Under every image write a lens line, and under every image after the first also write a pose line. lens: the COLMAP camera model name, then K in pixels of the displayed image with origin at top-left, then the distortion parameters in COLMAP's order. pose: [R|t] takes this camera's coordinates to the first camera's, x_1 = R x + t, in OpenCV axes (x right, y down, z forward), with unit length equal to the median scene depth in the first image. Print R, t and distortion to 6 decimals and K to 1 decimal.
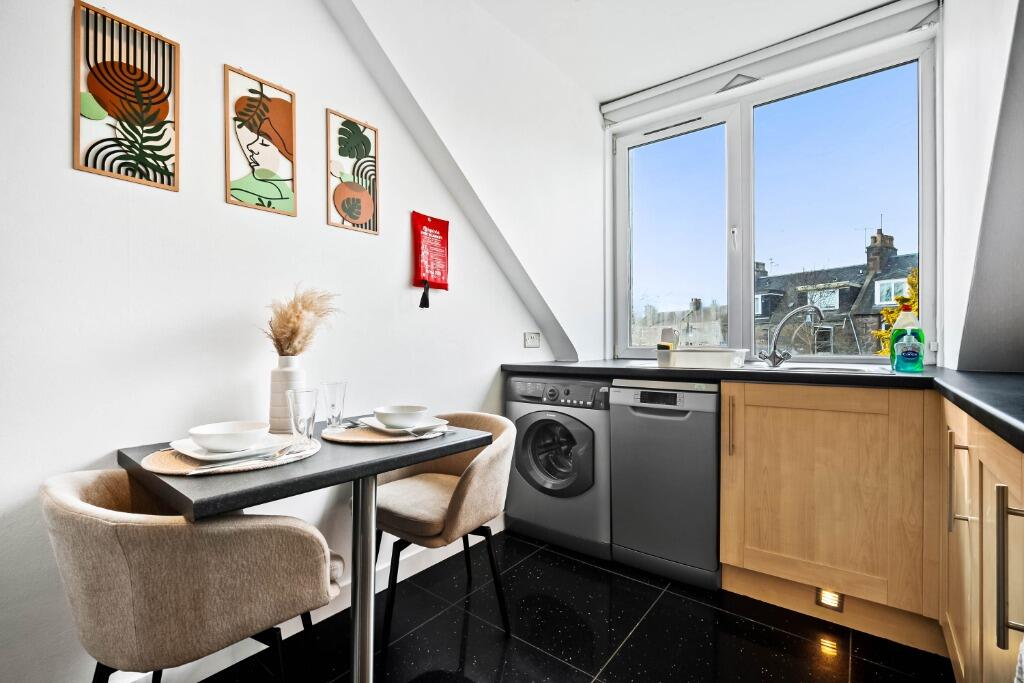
lens RADIAL K [[445.8, 0, 515.4], [0, 445.8, 346.5], [0, 0, 1]] dist [-0.012019, 0.001976]
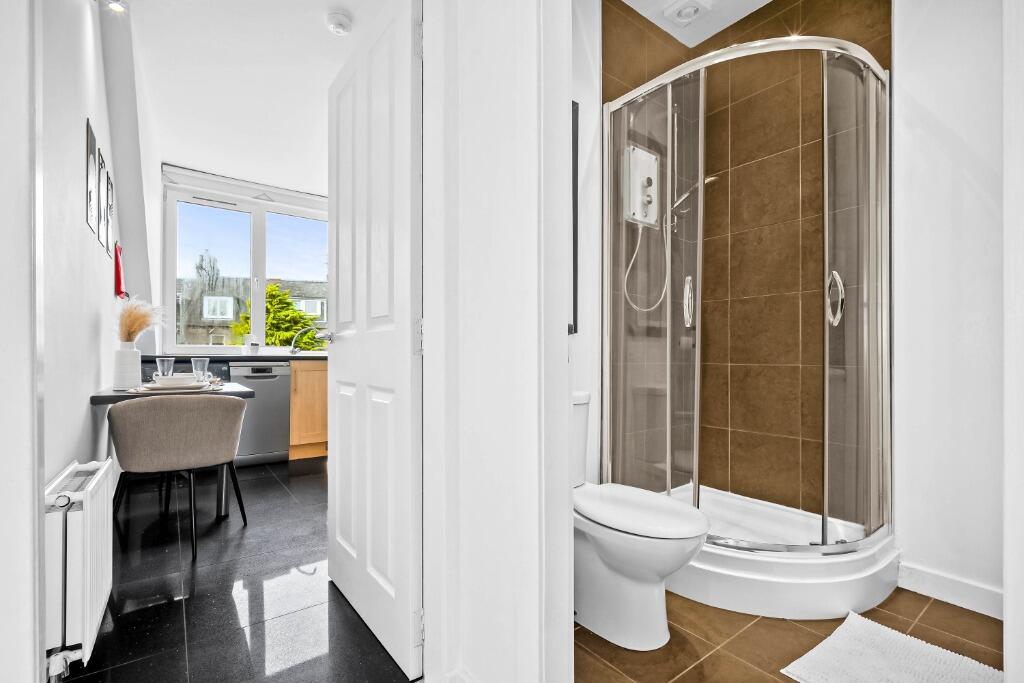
lens RADIAL K [[459.8, 0, 515.0], [0, 459.8, 352.6], [0, 0, 1]] dist [-0.008107, 0.004103]
pose [[0.252540, 0.009851, 0.967536, -1.231143], [-0.000930, 0.999950, -0.009938, 0.052249], [-0.967586, 0.001610, 0.252537, -0.531507]]
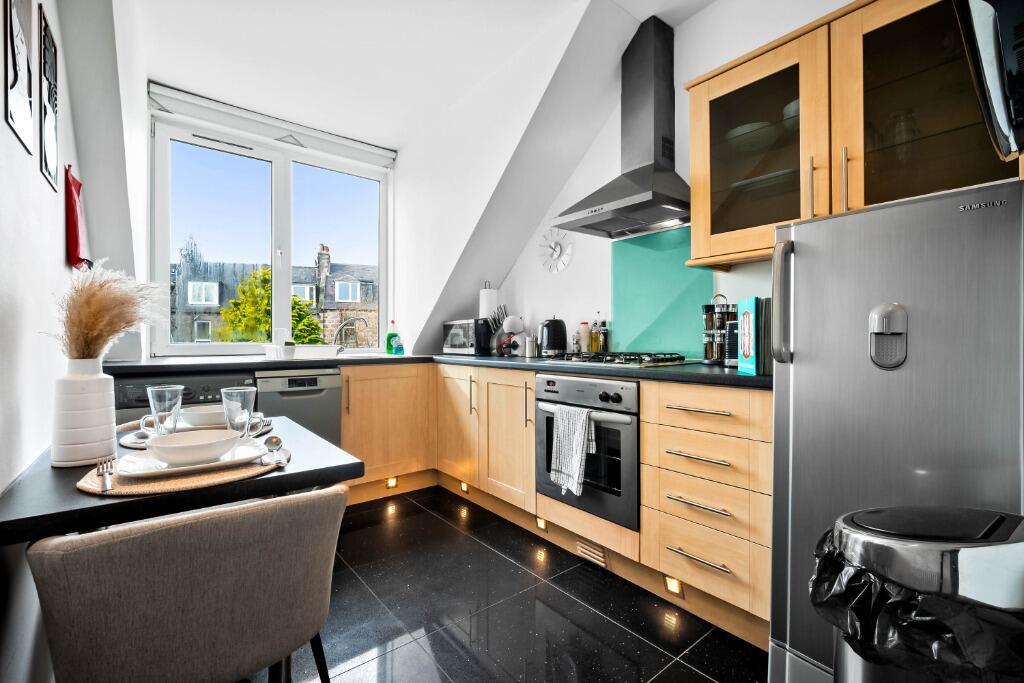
lens RADIAL K [[445.8, 0, 514.9], [0, 445.8, 339.6], [0, 0, 1]] dist [-0.012019, 0.001976]
pose [[0.211710, 0.003124, 0.977327, -0.764101], [0.003811, 0.999985, -0.004022, -0.003026], [-0.977325, 0.004576, 0.211695, 0.096610]]
